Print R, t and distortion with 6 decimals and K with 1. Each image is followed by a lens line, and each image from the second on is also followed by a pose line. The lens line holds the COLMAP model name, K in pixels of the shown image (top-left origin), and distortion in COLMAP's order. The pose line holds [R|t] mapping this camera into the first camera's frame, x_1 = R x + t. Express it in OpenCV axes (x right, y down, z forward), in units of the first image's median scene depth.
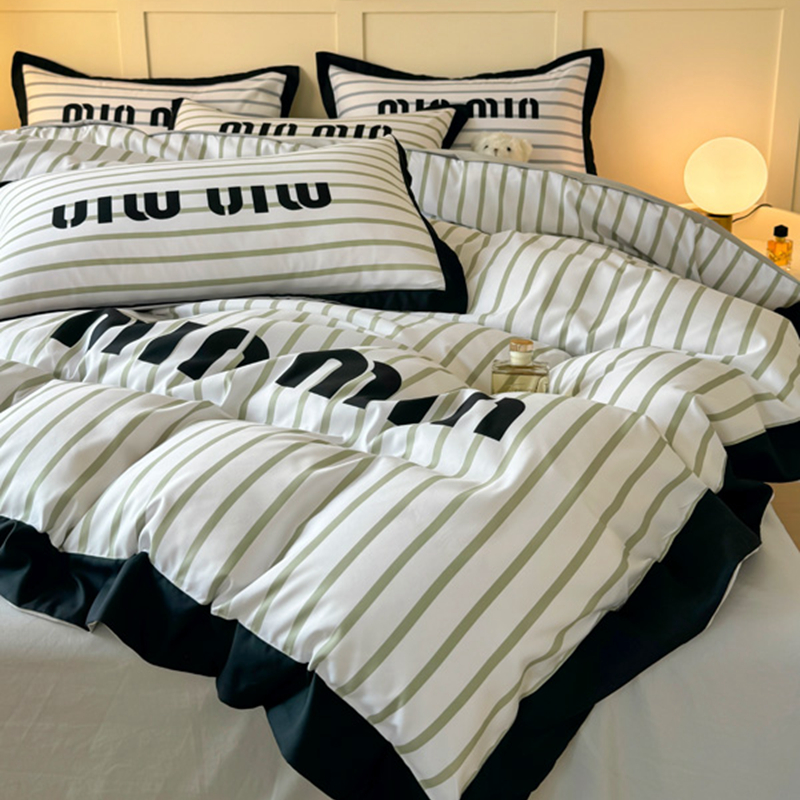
lens RADIAL K [[1060.9, 0, 407.0], [0, 1060.9, 278.1], [0, 0, 1]] dist [0.099387, 0.000000]
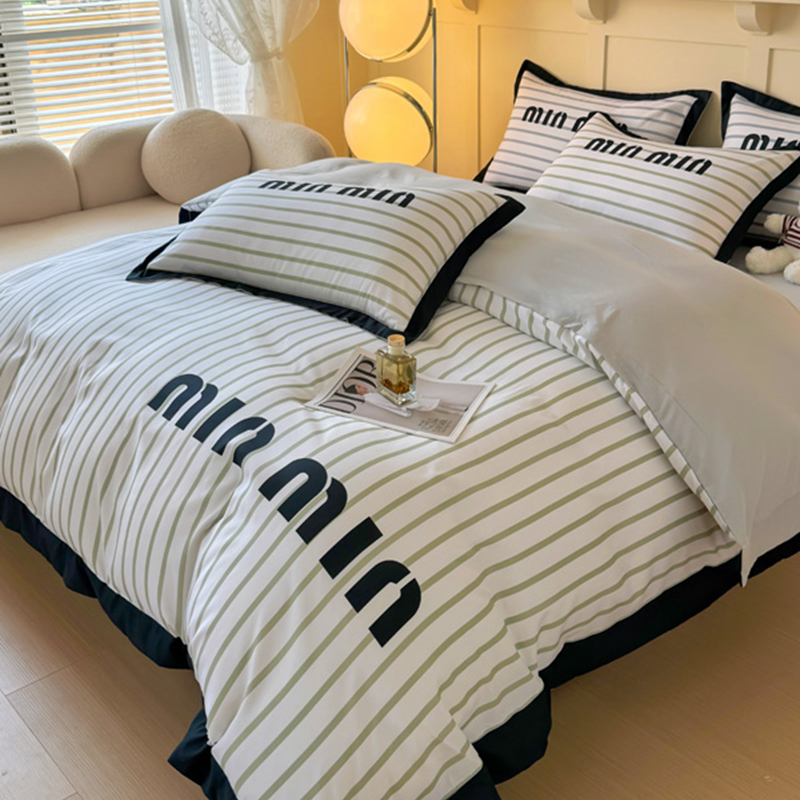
lens RADIAL K [[1060.9, 0, 402.2], [0, 1060.9, 278.9], [0, 0, 1]] dist [0.099387, 0.000000]
pose [[0.676999, 0.230616, -0.698920, 0.532073], [-0.179581, 0.972698, 0.147003, -0.121384], [0.713739, 0.025992, 0.699929, -0.006695]]
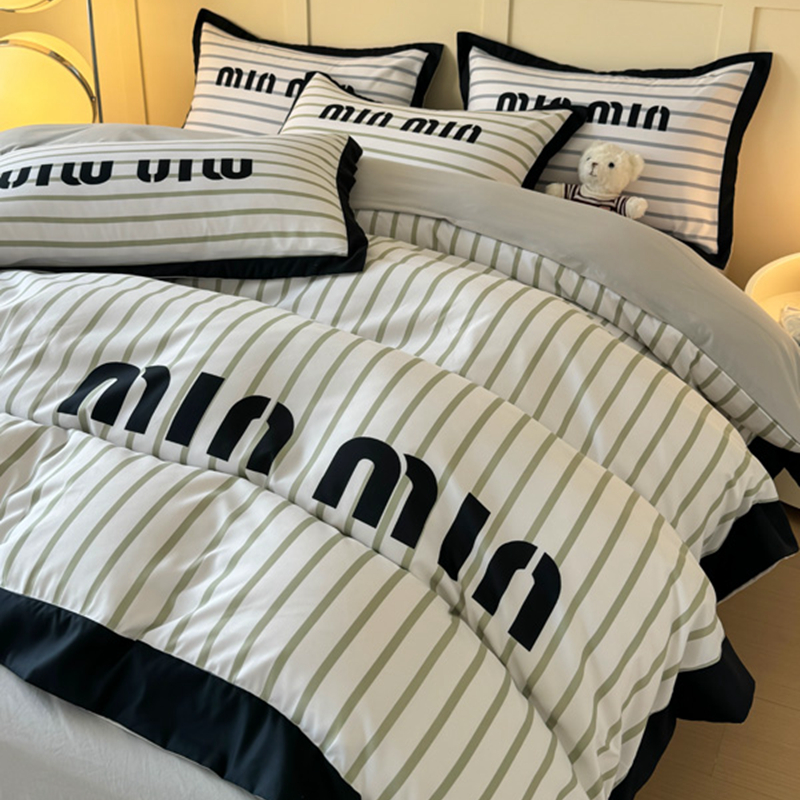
lens RADIAL K [[1060.9, 0, 398.7], [0, 1060.9, 324.8], [0, 0, 1]] dist [0.099387, 0.000000]
pose [[0.911726, 0.181063, -0.368744, 0.277203], [-0.131549, 0.979041, 0.155479, -0.100635], [0.389167, -0.093246, 0.916436, 0.079643]]
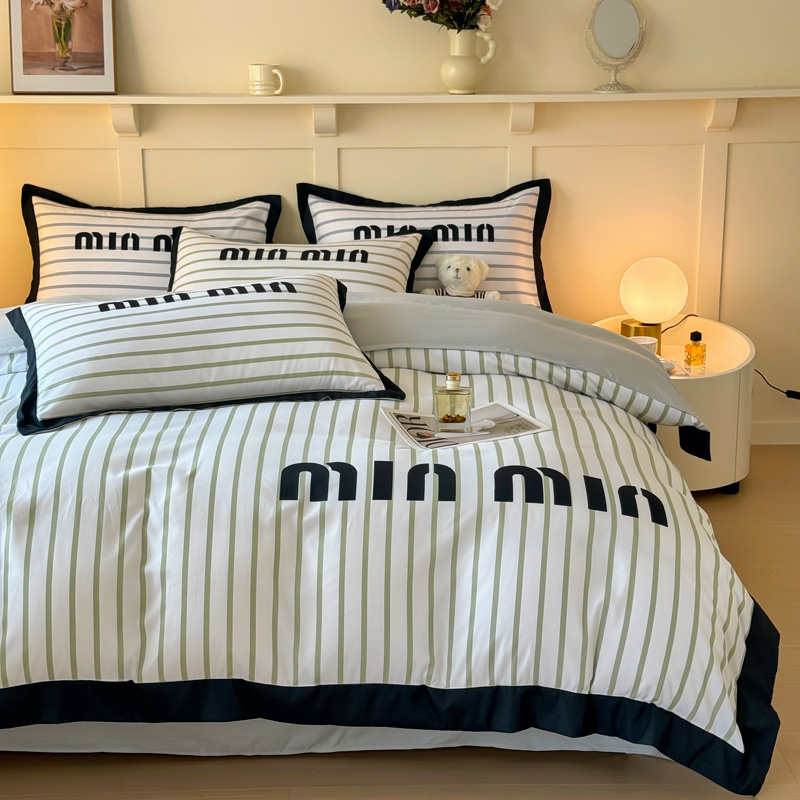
lens RADIAL K [[1570.8, 0, 426.0], [0, 1570.8, 416.2], [0, 0, 1]] dist [0.130341, 0.000000]
pose [[0.998672, -0.014756, 0.049356, -0.036165], [0.015628, 0.999728, -0.017325, 0.066294], [-0.049087, 0.018073, 0.998631, -0.684768]]
